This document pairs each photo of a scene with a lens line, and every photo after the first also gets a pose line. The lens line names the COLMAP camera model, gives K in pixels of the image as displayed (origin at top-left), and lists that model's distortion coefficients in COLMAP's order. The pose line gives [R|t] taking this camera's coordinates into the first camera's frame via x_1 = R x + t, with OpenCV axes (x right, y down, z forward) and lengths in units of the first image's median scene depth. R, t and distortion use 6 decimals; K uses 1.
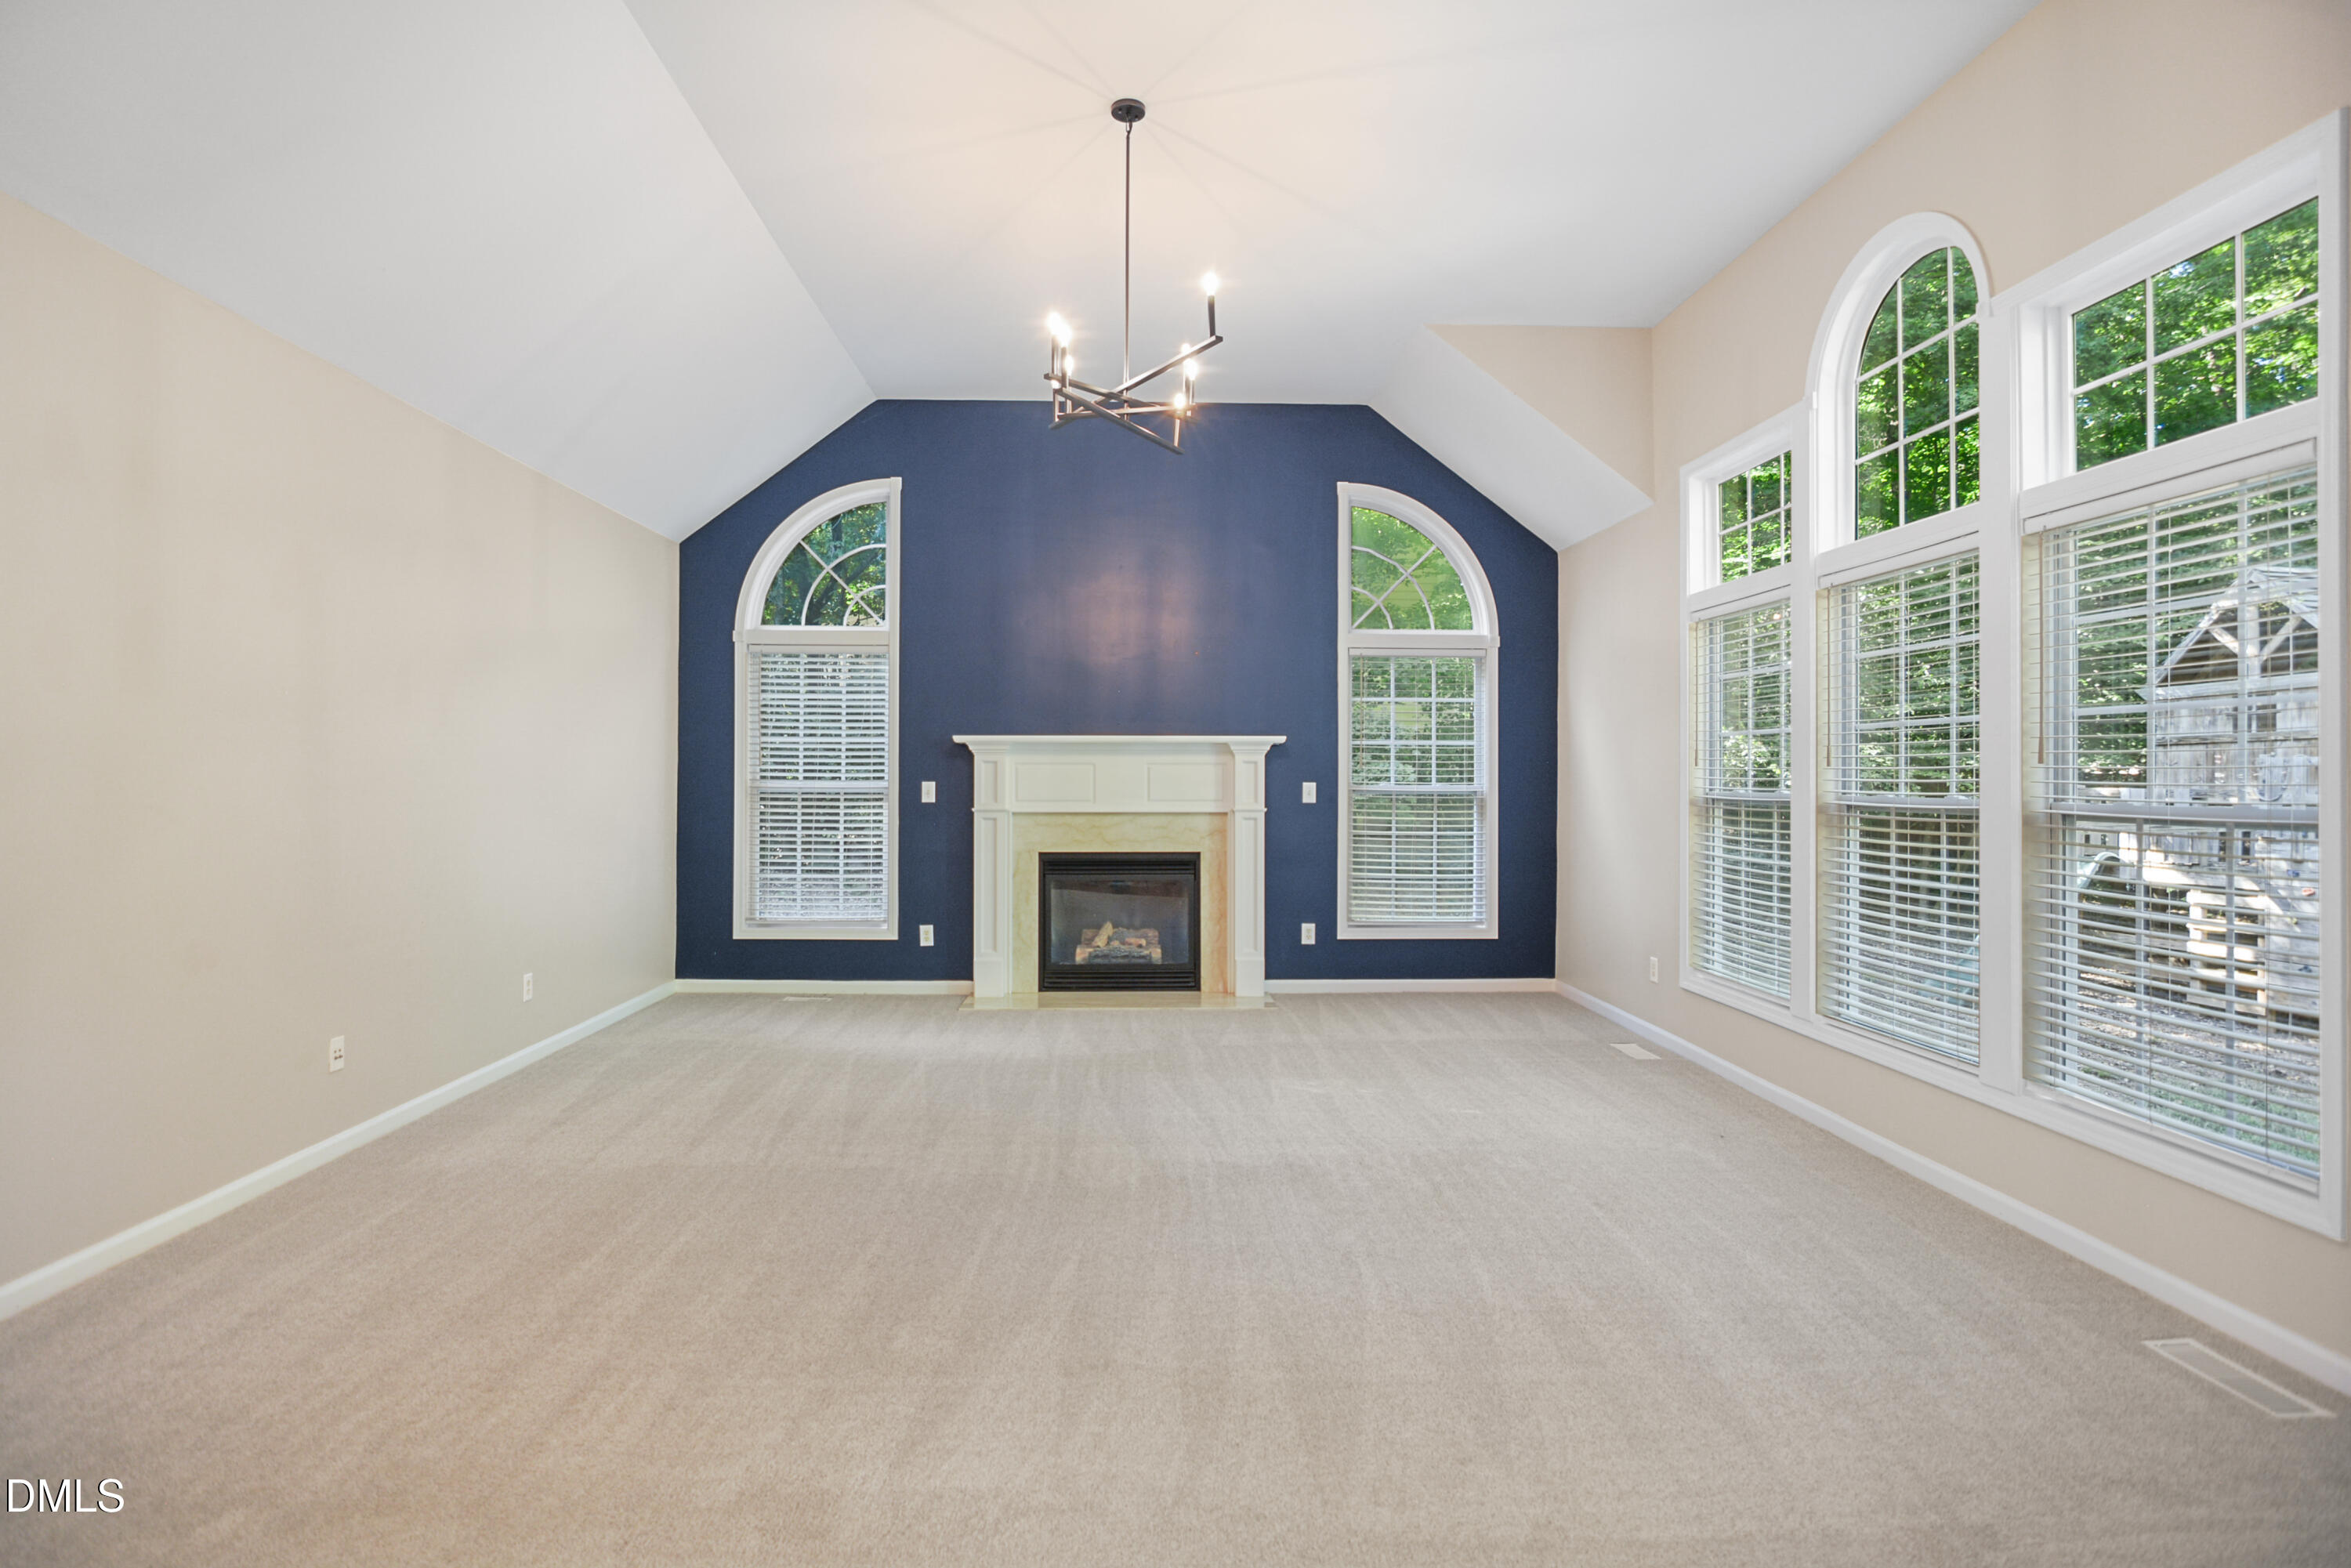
lens RADIAL K [[1144.1, 0, 1171.3], [0, 1144.1, 766.1], [0, 0, 1]] dist [-0.033152, 0.010771]
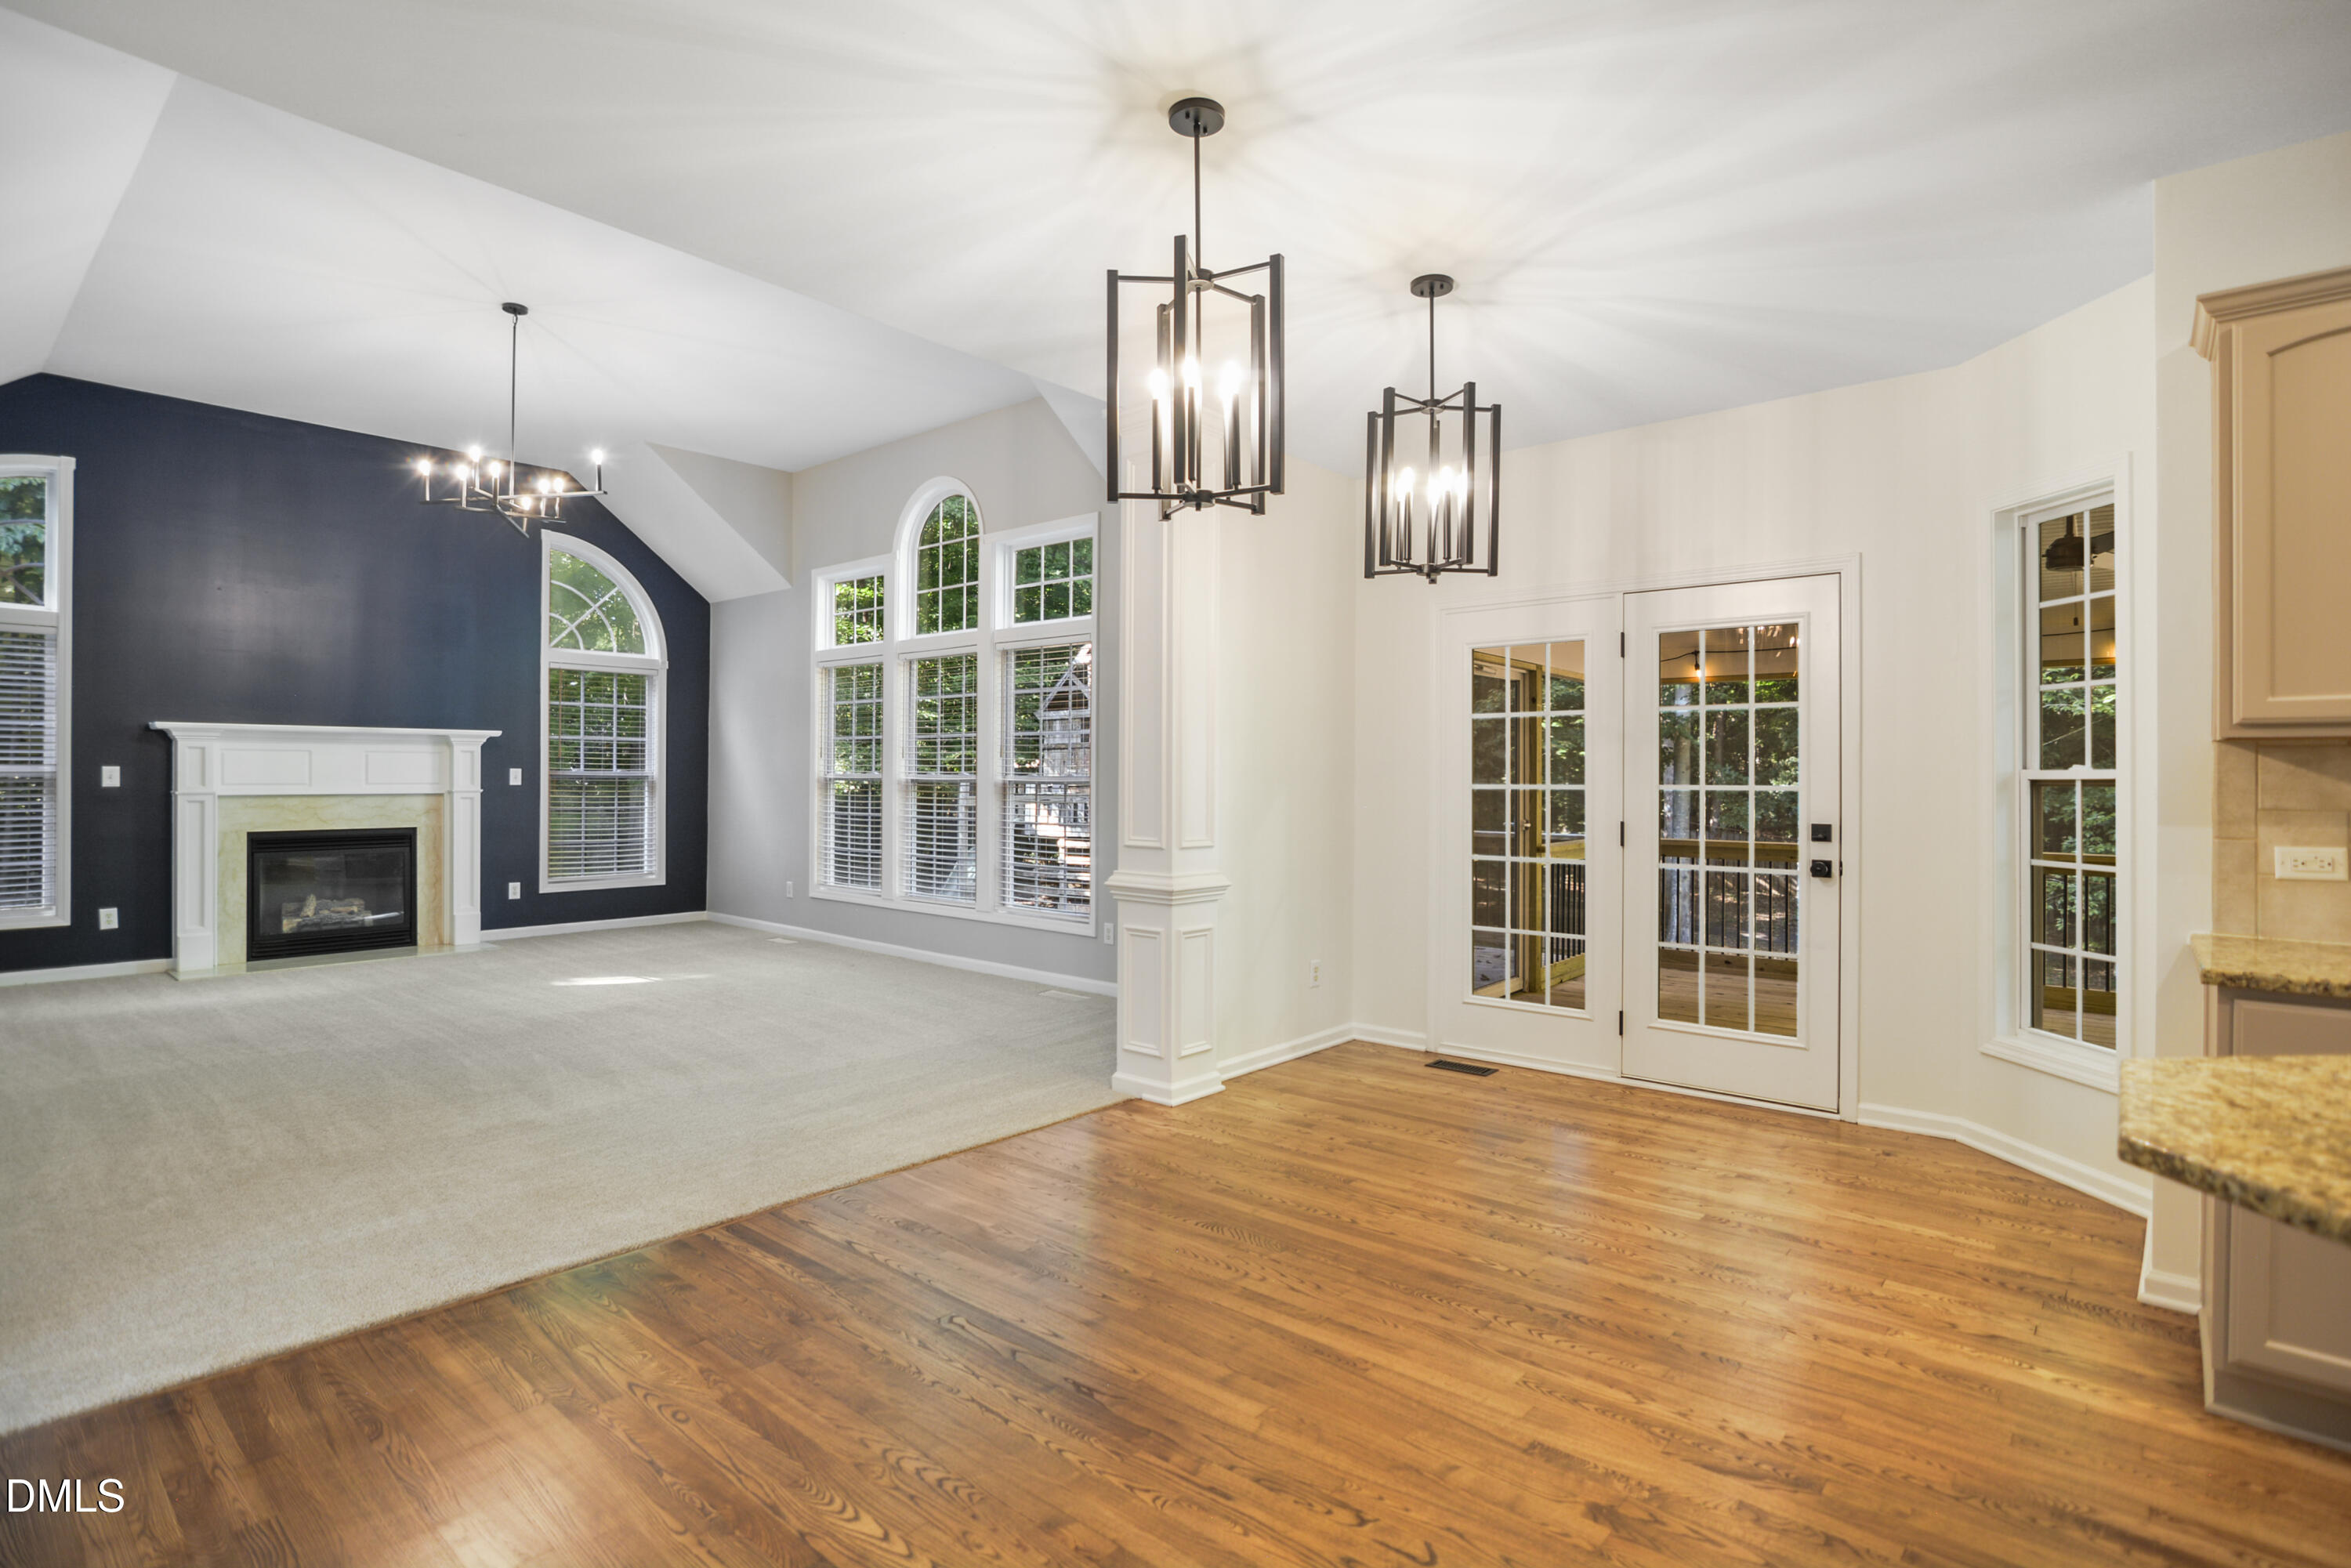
lens RADIAL K [[1151.4, 0, 1167.5], [0, 1151.4, 790.0], [0, 0, 1]] dist [-0.033035, 0.010248]
pose [[0.678196, -0.008317, 0.734834, -0.313134], [-0.010387, 0.999728, 0.020902, 0.004327], [-0.734808, -0.021808, 0.677925, -0.362017]]
